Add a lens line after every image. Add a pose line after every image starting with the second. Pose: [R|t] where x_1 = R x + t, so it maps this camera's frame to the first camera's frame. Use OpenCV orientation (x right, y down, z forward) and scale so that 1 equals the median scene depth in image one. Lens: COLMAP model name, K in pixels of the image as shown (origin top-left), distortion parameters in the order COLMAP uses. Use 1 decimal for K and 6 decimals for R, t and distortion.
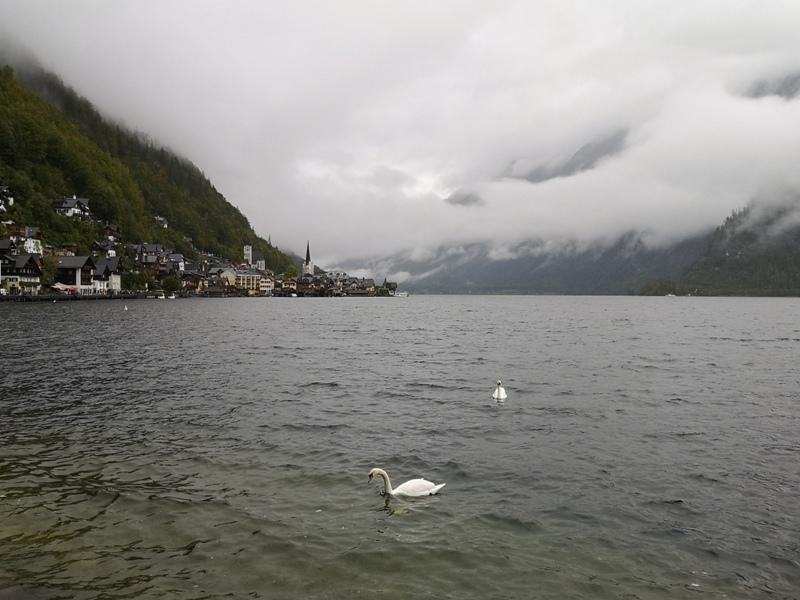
lens RADIAL K [[696.7, 0, 400.0], [0, 696.7, 300.0], [0, 0, 1]] dist [0.008718, 0.002378]
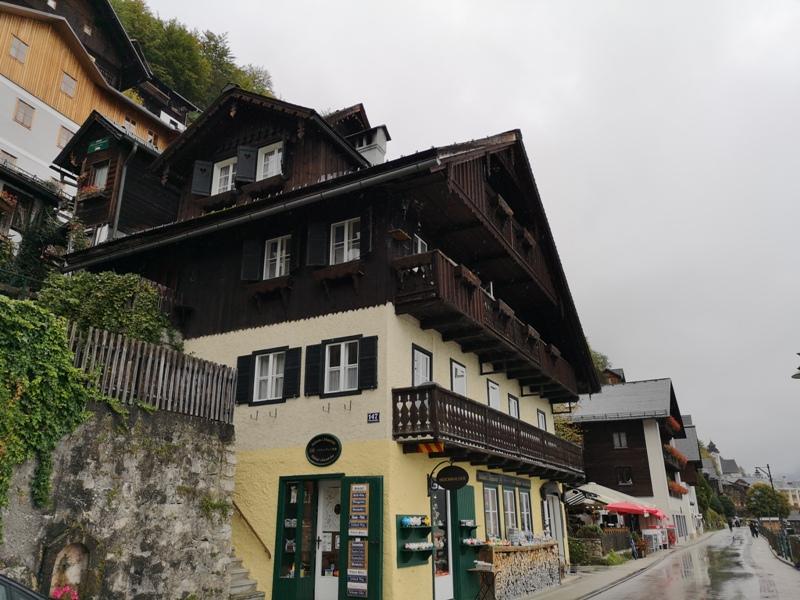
lens RADIAL K [[614.6, 0, 400.0], [0, 614.6, 300.0], [0, 0, 1]] dist [0.054631, -0.005392]
pose [[0.847729, -0.185781, -0.496831, -0.514002], [0.001892, 0.937711, -0.347412, -0.013986], [0.530426, 0.293571, 0.795276, 0.950803]]
